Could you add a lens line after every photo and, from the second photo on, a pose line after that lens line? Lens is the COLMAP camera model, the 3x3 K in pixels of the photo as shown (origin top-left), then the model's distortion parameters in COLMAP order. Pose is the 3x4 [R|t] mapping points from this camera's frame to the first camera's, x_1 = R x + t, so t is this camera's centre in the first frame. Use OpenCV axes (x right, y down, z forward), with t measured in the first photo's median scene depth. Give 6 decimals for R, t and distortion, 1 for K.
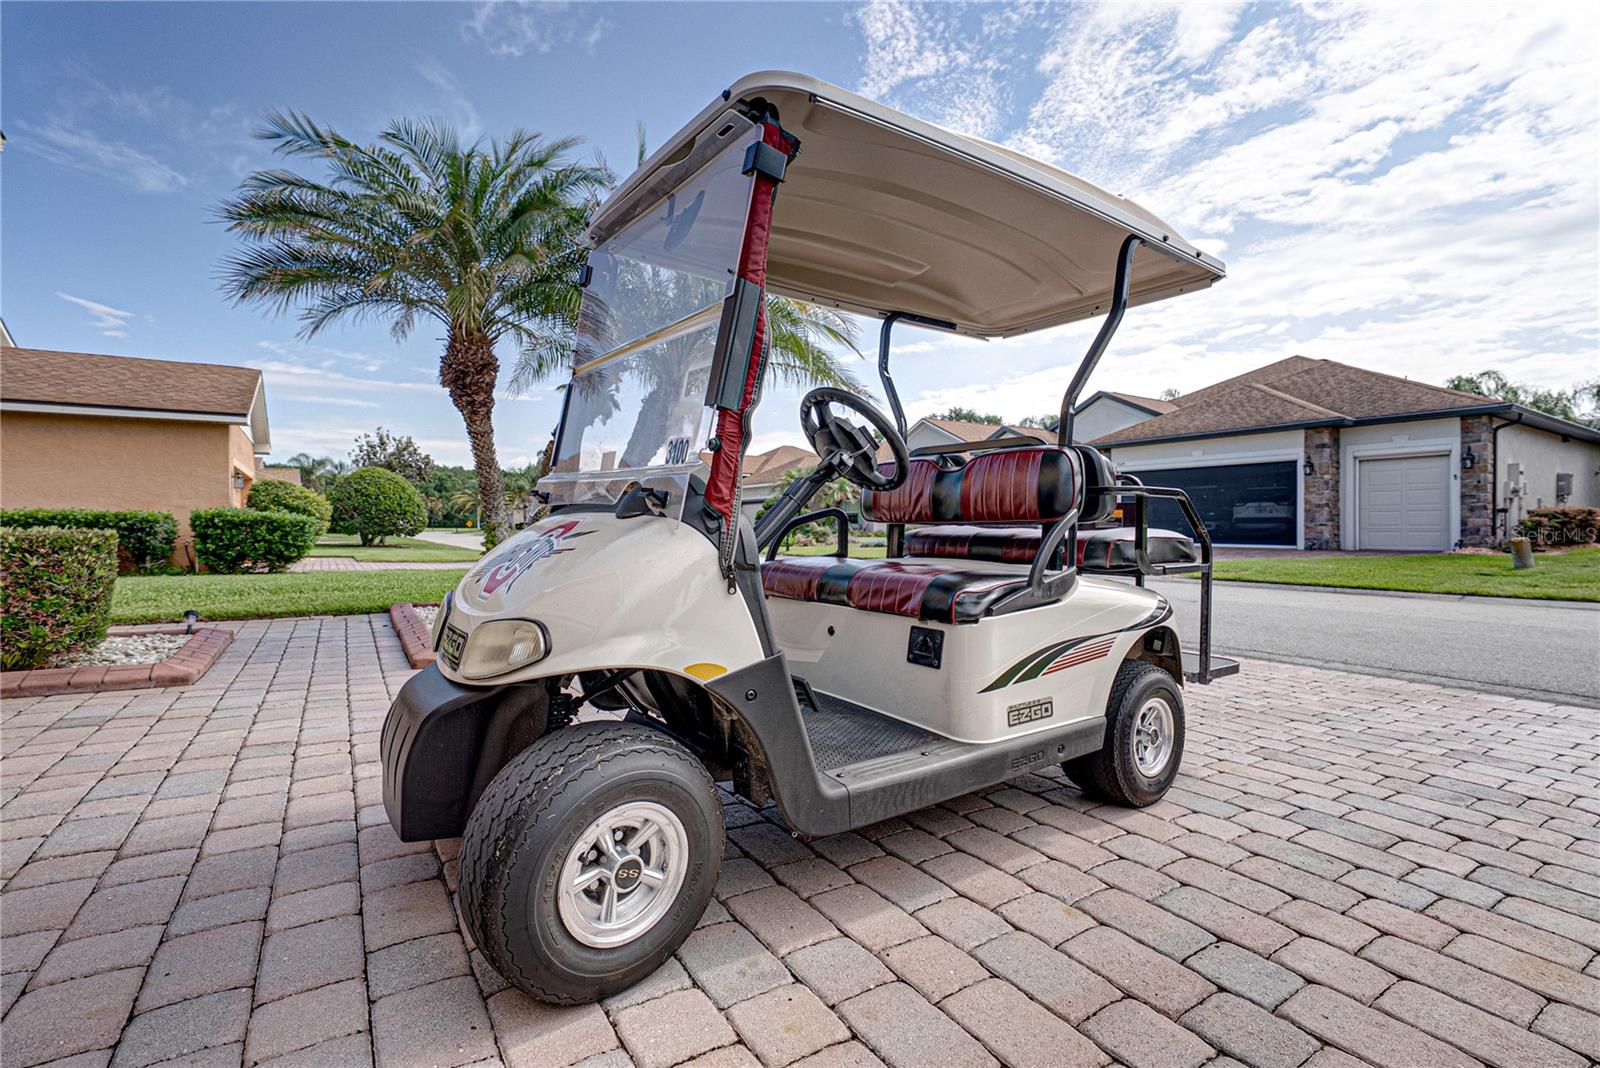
lens RADIAL K [[678.7, 0, 799.0], [0, 678.7, 533.6], [0, 0, 1]] dist [0.002913, 0.000066]
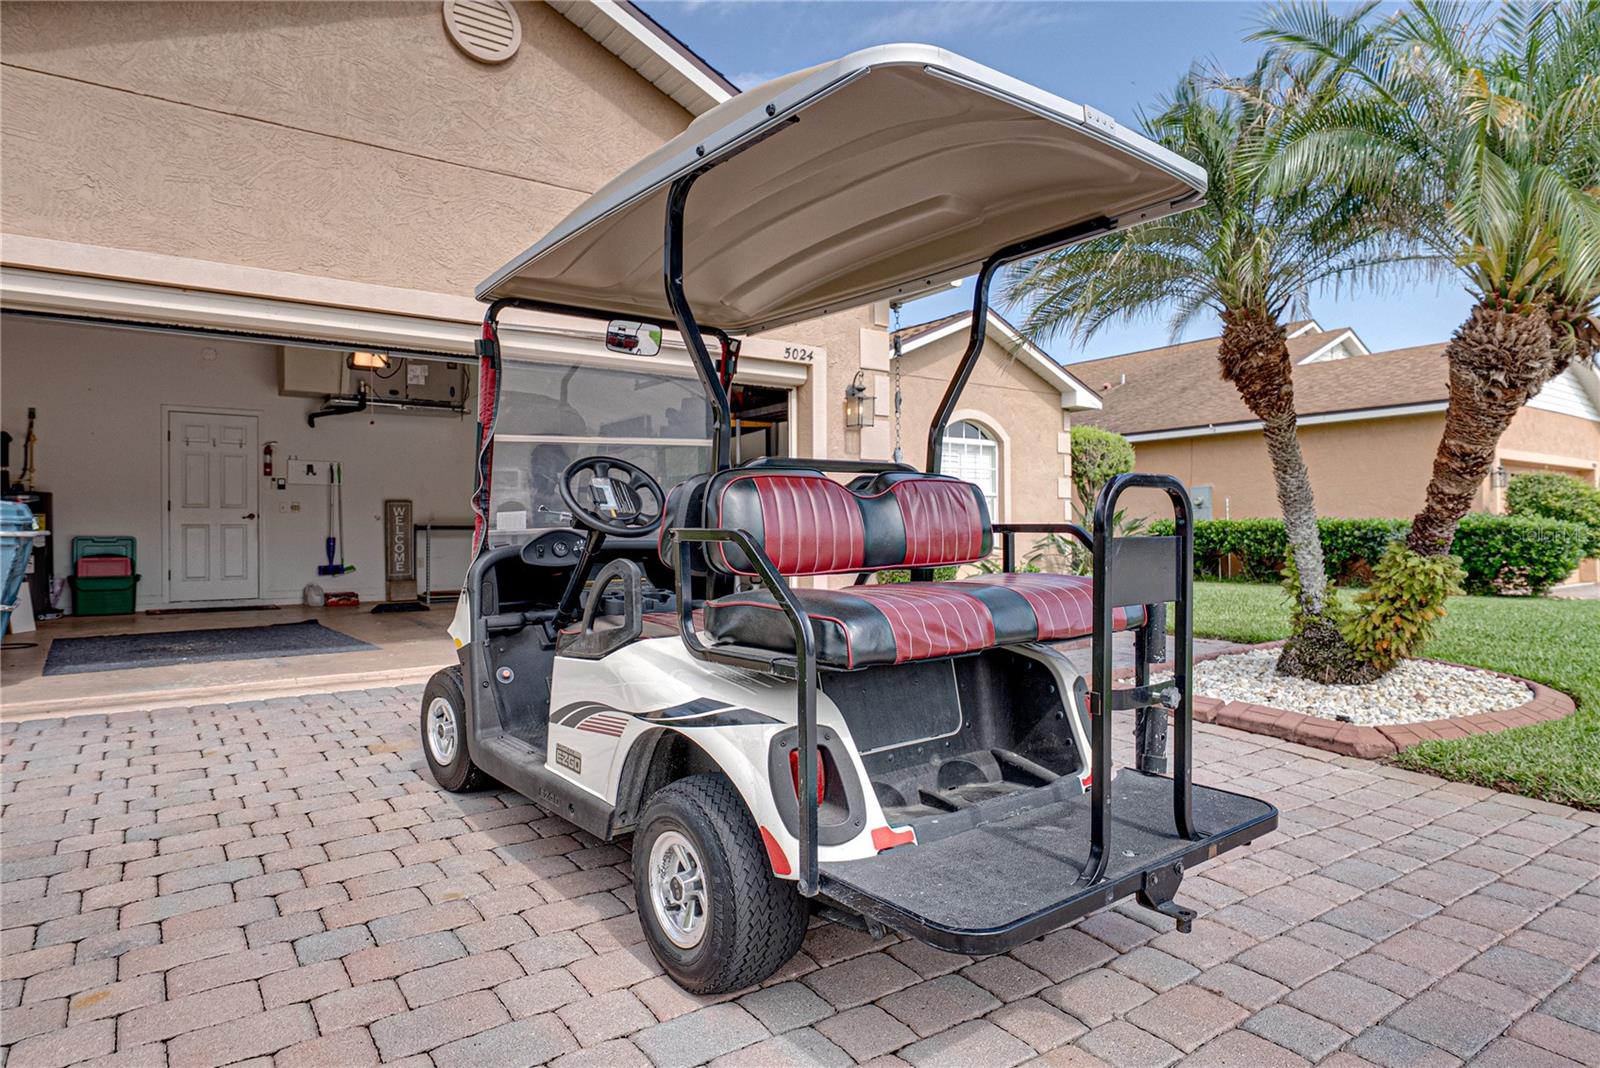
lens RADIAL K [[876.6, 0, 792.3], [0, 876.6, 524.4], [0, 0, 1]] dist [-0.004201, 0.000460]
pose [[0.086242, -0.008837, -0.996235, 0.151143], [-0.009473, 0.999908, -0.009690, -0.006746], [0.996229, 0.010273, 0.086150, 0.110381]]
